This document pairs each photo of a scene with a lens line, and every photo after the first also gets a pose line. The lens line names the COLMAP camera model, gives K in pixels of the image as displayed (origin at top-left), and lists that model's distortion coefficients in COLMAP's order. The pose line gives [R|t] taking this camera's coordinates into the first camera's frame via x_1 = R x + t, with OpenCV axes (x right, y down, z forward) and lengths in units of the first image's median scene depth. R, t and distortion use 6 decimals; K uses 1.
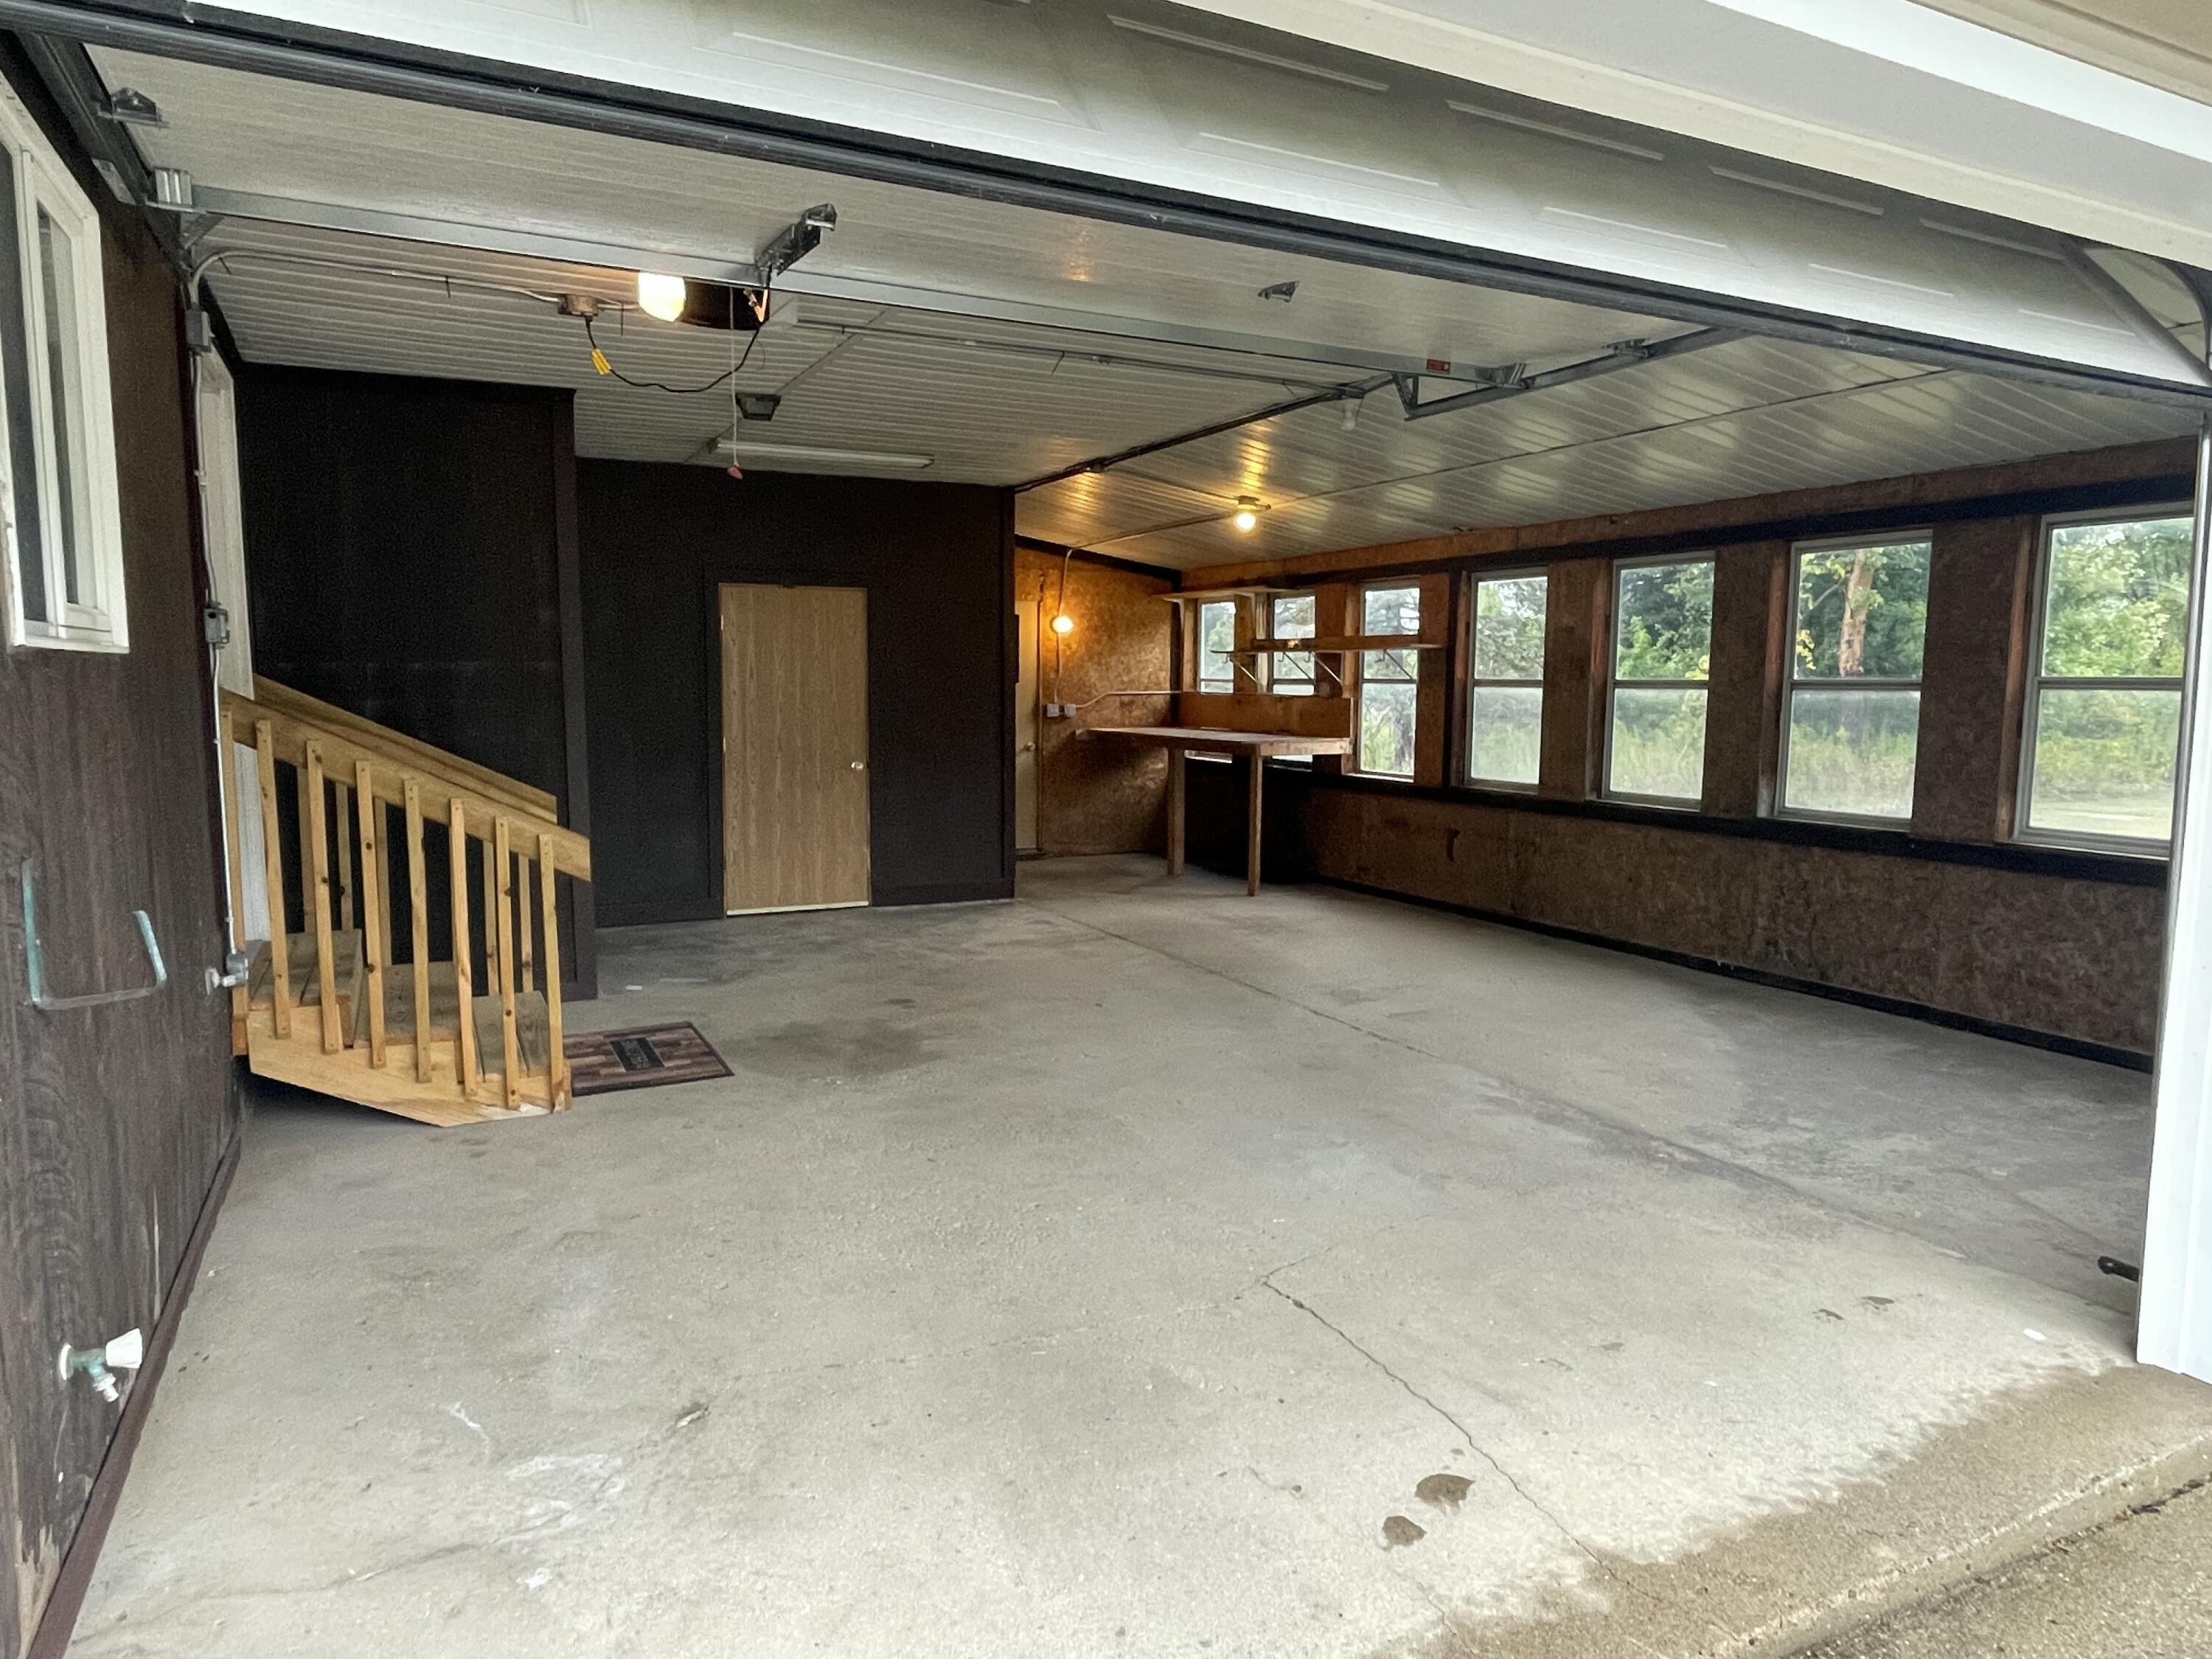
lens RADIAL K [[1369.7, 0, 1109.0], [0, 1369.7, 824.1], [0, 0, 1]] dist [-0.005347, -0.001613]
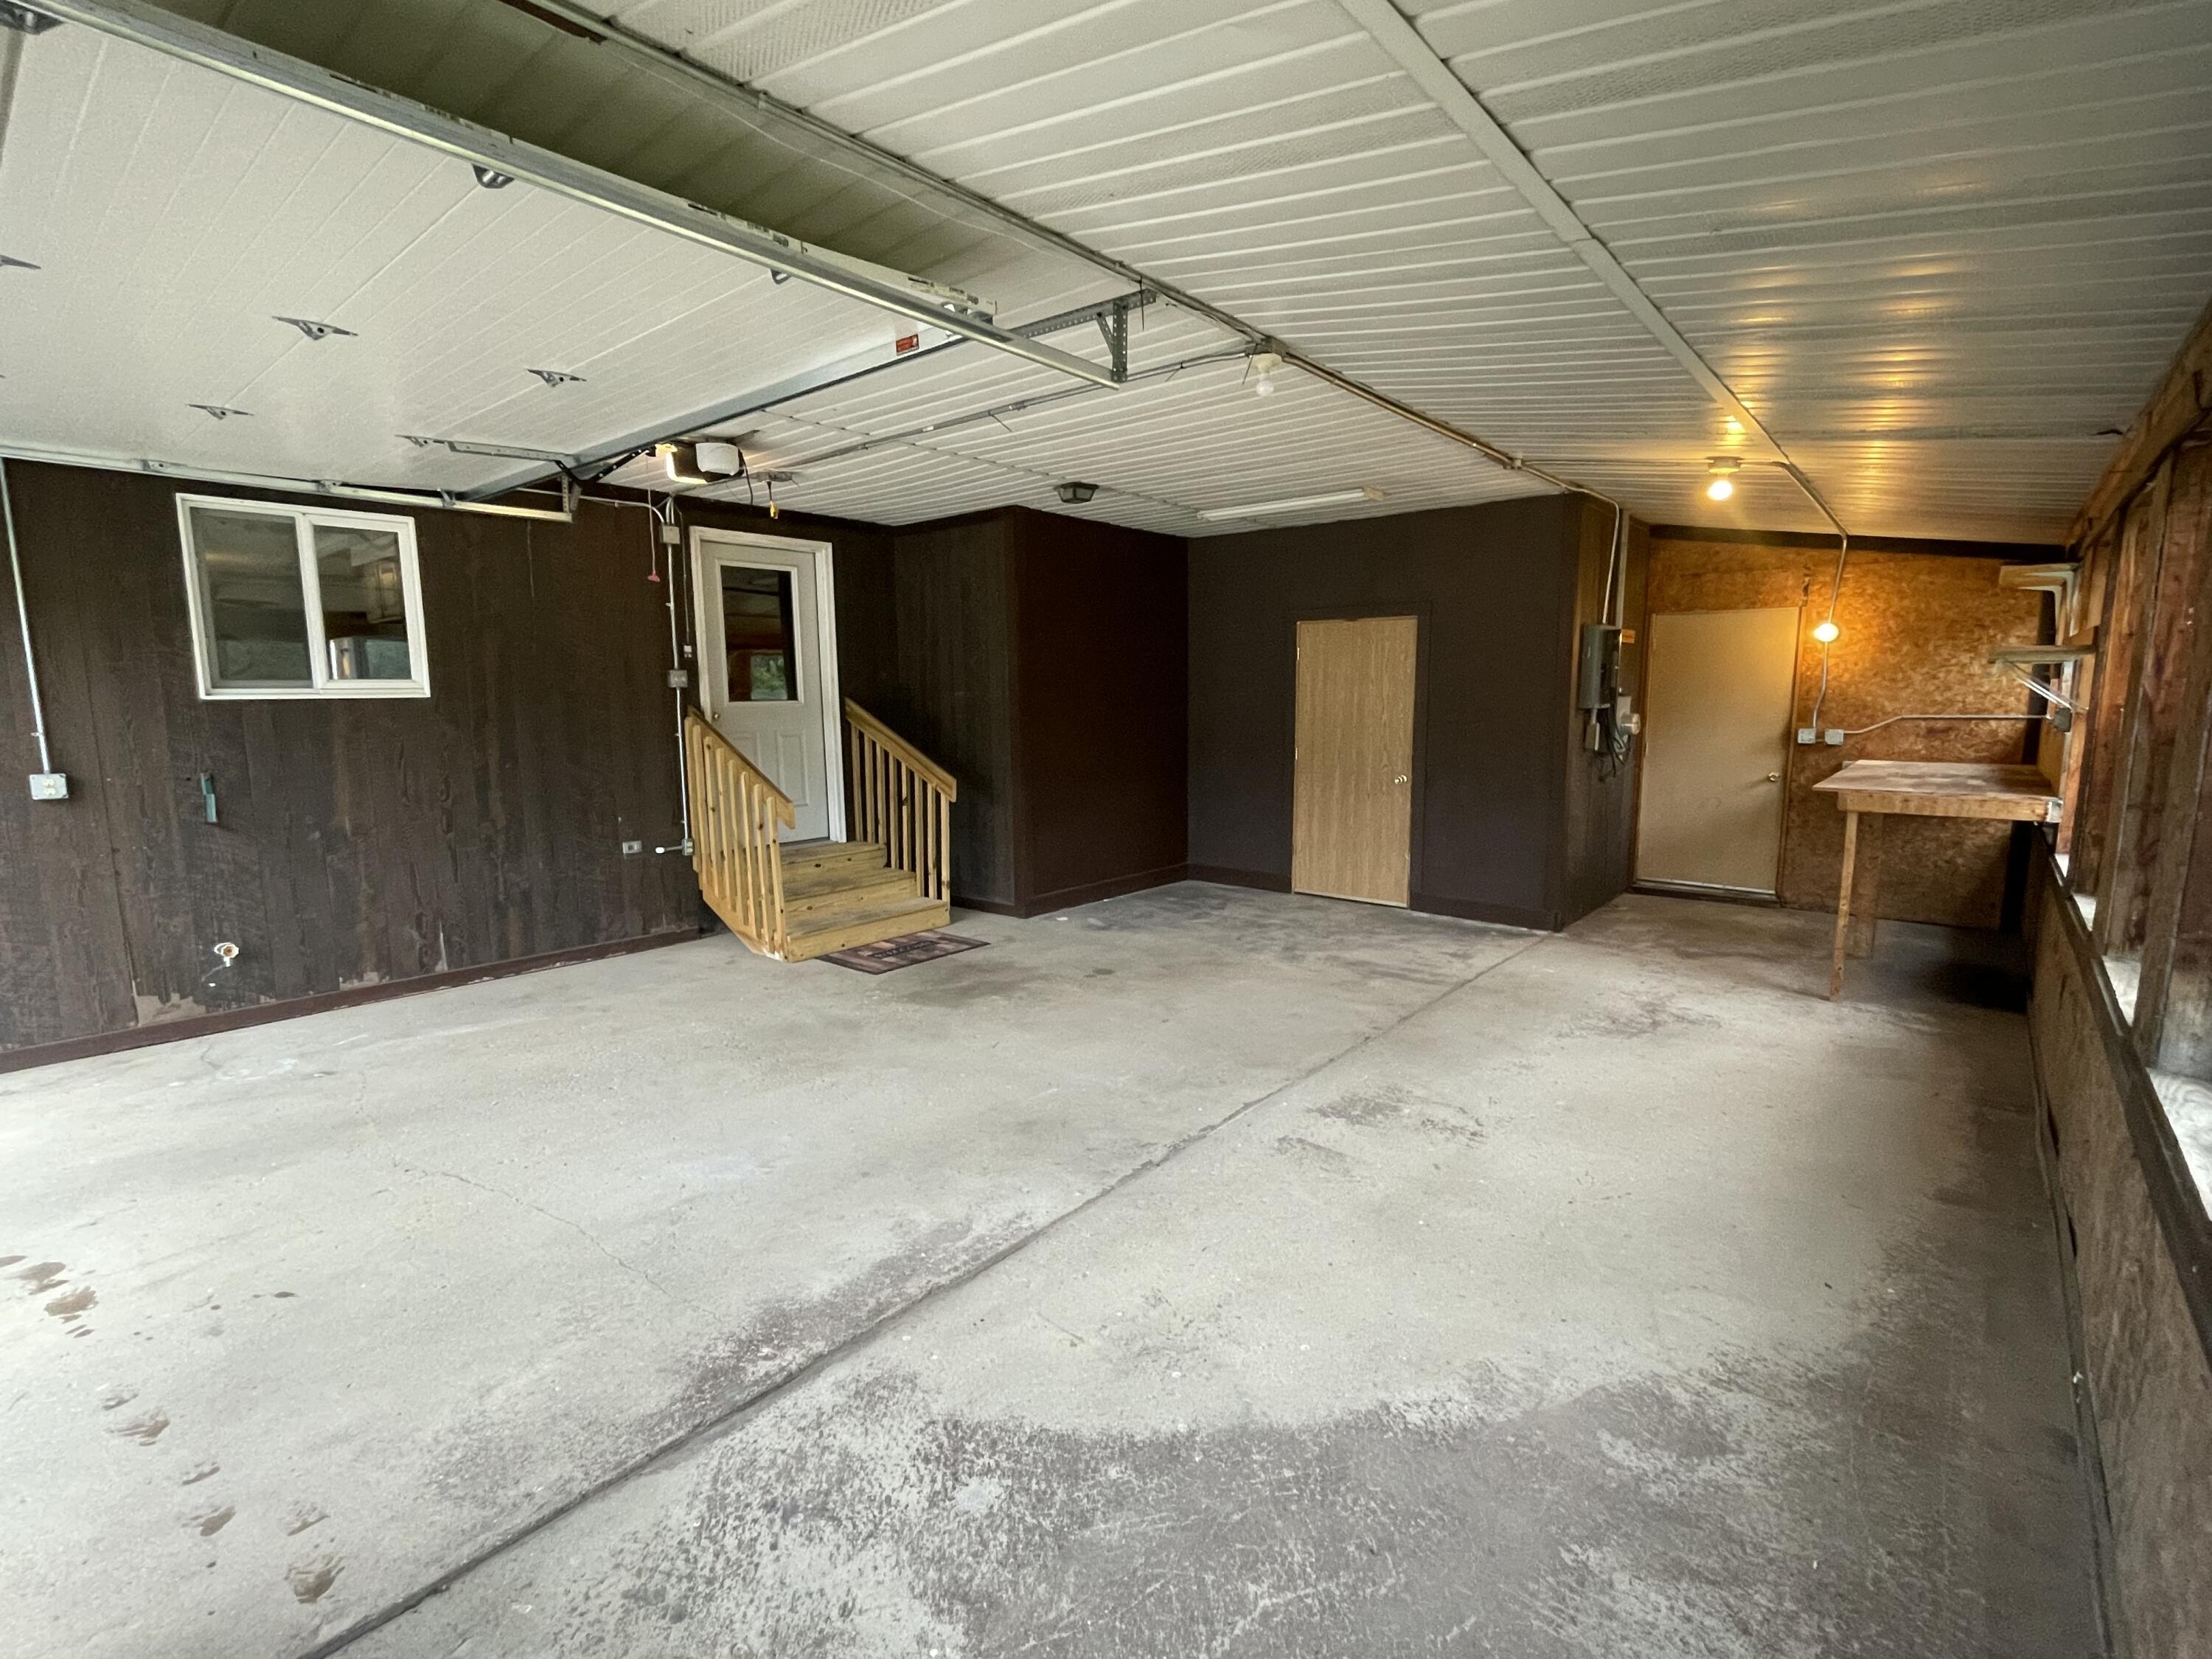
lens RADIAL K [[1018.7, 0, 1110.4], [0, 1018.7, 835.4], [0, 0, 1]] dist [-0.002111, -0.001005]
pose [[0.389456, 0.128484, -0.912039, 0.794047], [-0.092347, 0.990680, 0.100129, -0.097408], [0.916404, 0.045228, 0.397691, 0.774388]]
